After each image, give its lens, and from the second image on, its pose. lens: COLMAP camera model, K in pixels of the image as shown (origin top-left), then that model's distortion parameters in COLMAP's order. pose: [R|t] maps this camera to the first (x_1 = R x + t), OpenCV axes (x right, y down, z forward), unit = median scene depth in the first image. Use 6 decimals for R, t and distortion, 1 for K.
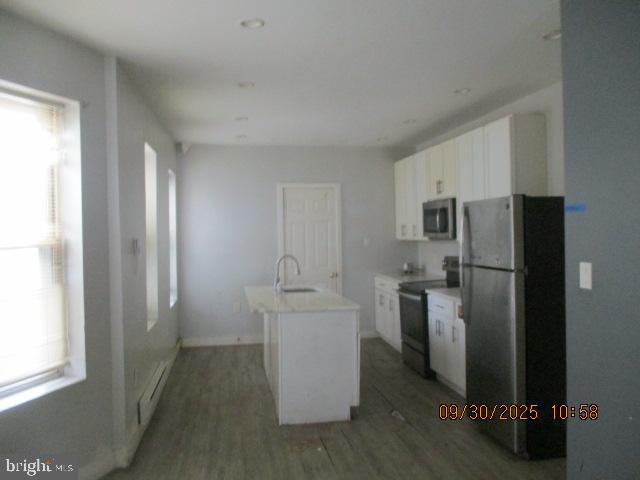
lens RADIAL K [[525.6, 0, 330.7], [0, 525.6, 234.9], [0, 0, 1]] dist [-0.028996, 0.015282]
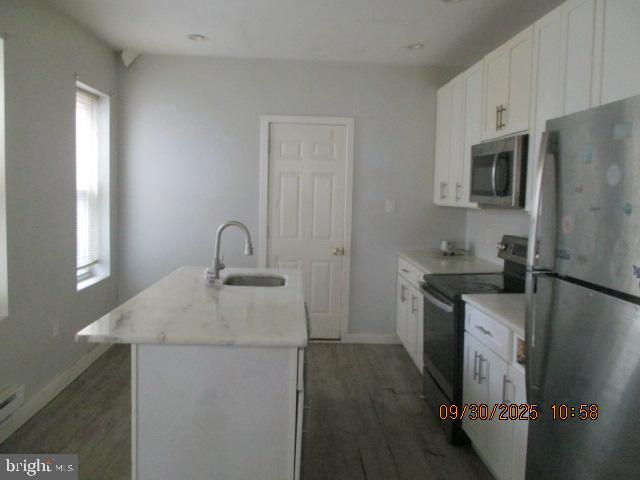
lens RADIAL K [[525.6, 0, 330.7], [0, 525.6, 234.9], [0, 0, 1]] dist [-0.028996, 0.015282]
pose [[0.991574, 0.052174, -0.118573, 0.092054], [-0.043355, 0.996181, 0.075783, 0.002680], [0.122074, -0.070004, 0.990049, 0.378049]]
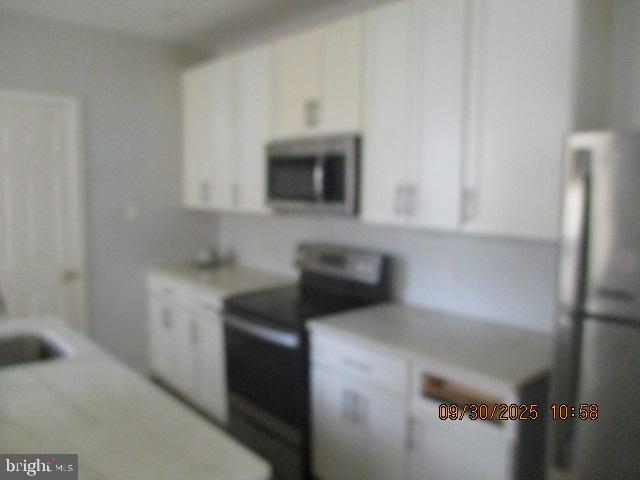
lens RADIAL K [[525.6, 0, 330.7], [0, 525.6, 234.9], [0, 0, 1]] dist [-0.028996, 0.015282]
pose [[0.859000, -0.023503, 0.511435, -0.040942], [-0.021726, 0.996372, 0.082280, -0.014045], [-0.511514, -0.081790, 0.855374, 0.519519]]
